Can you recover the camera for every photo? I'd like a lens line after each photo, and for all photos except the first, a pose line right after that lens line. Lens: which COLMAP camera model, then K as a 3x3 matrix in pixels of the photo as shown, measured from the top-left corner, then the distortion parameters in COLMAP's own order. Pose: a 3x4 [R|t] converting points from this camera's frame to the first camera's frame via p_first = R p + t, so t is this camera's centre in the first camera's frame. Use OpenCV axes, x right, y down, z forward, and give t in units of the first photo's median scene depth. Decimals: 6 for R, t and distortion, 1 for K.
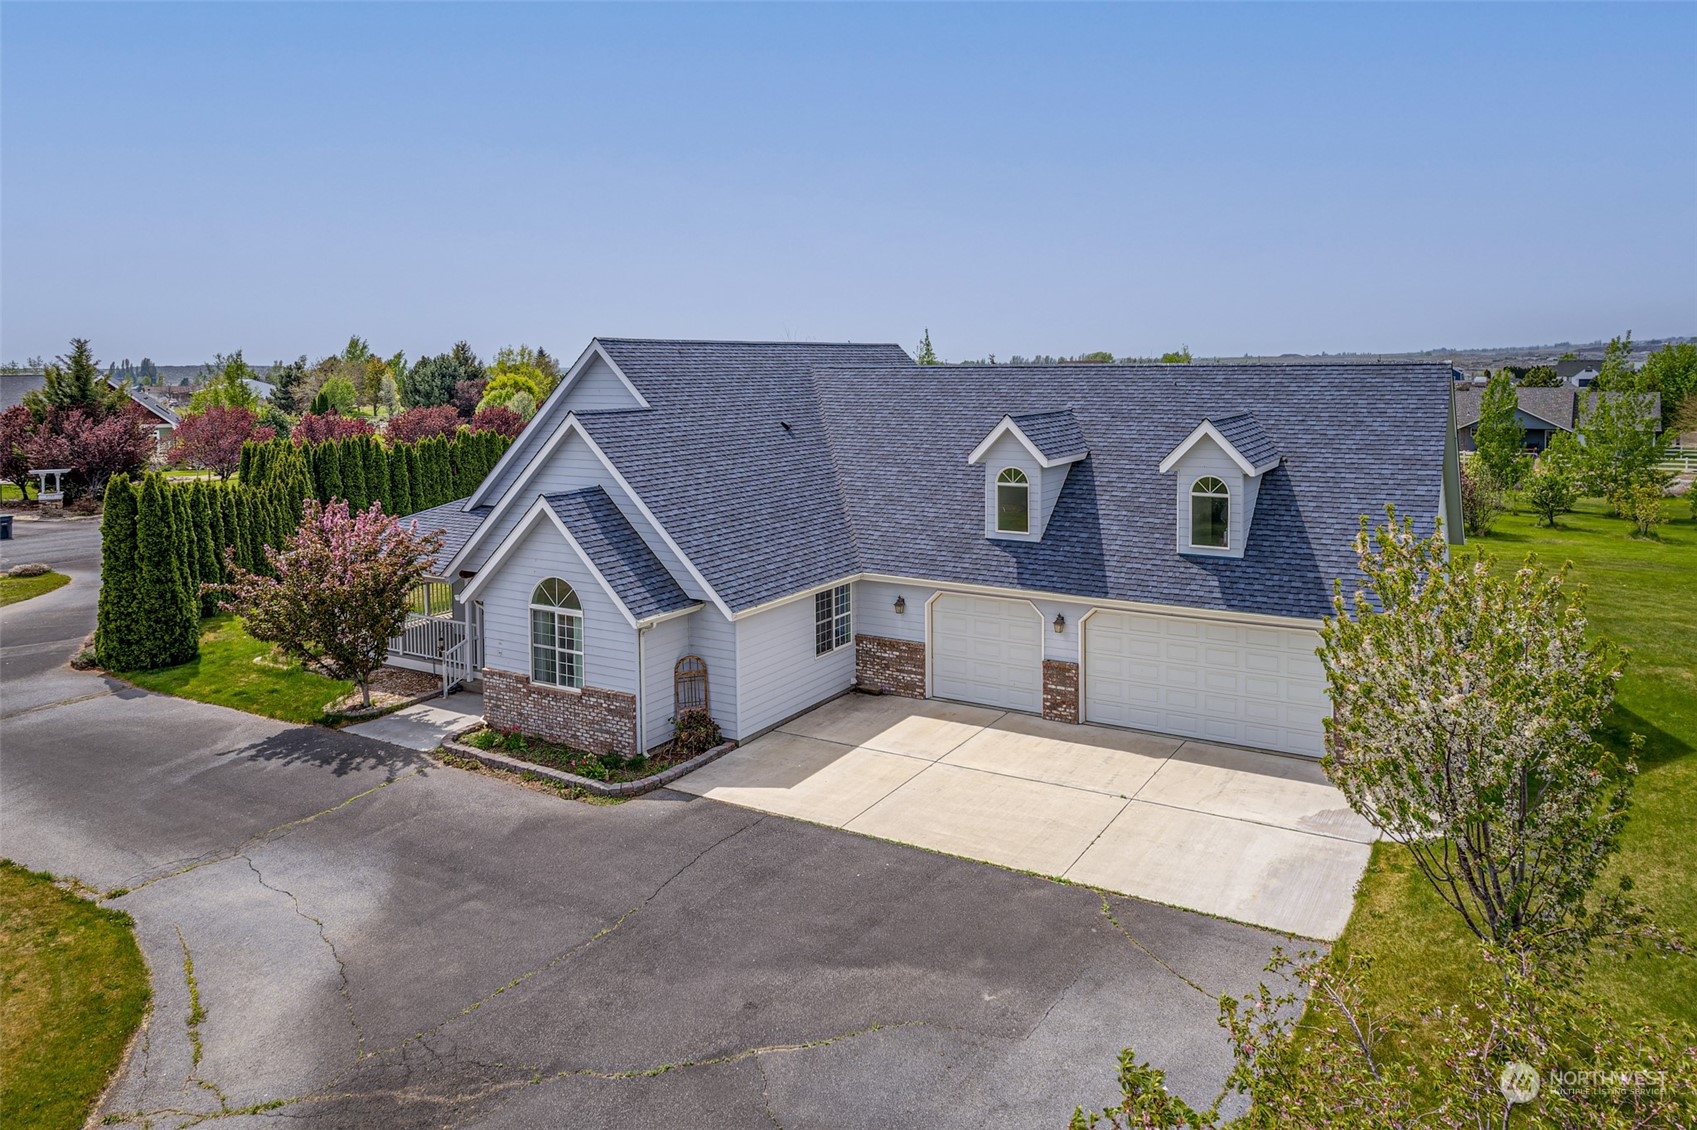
lens RADIAL K [[1105.2, 0, 925.3], [0, 1105.2, 413.4], [0, 0, 1]] dist [-0.007635, 0.005733]
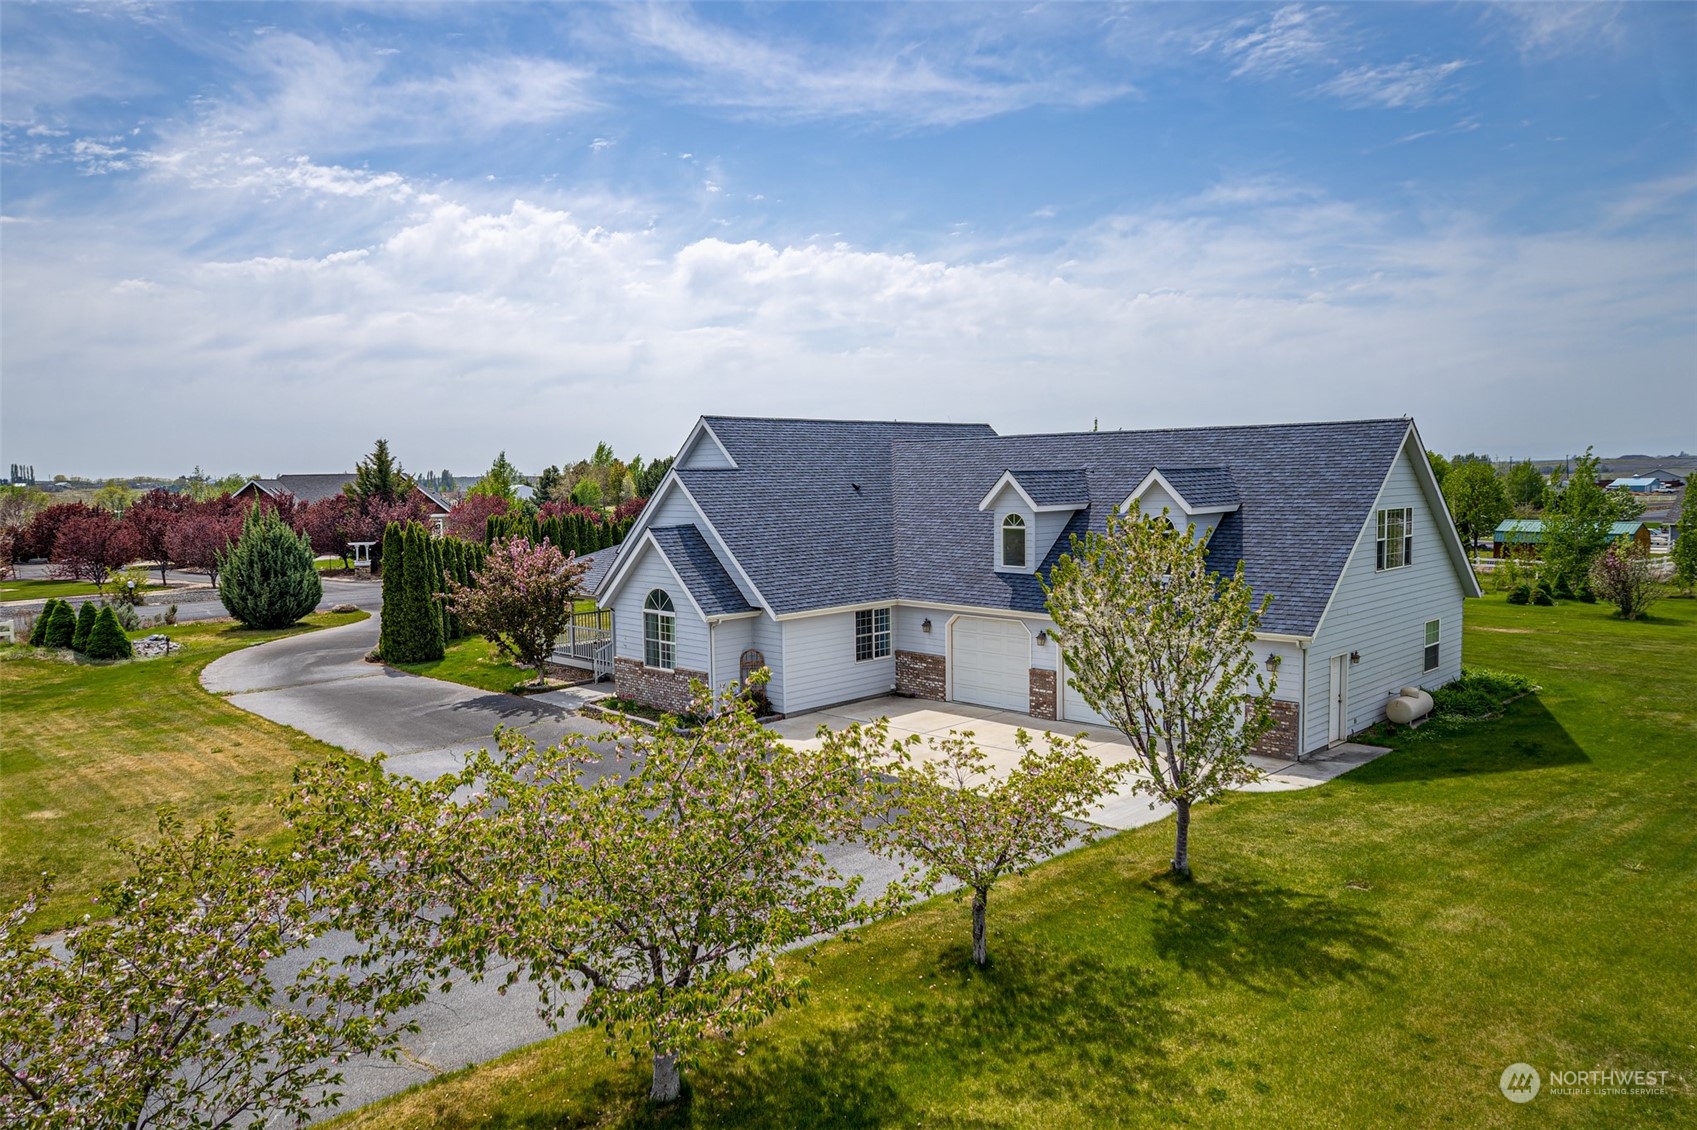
lens RADIAL K [[1154.7, 0, 848.5], [0, 1154.7, 565.0], [0, 0, 1]] dist [0.003684, -0.000169]
pose [[0.960287, 0.013395, -0.278693, 0.258194], [-0.003679, 0.999368, 0.035357, 0.061134], [0.278991, -0.032928, 0.959729, -0.271679]]
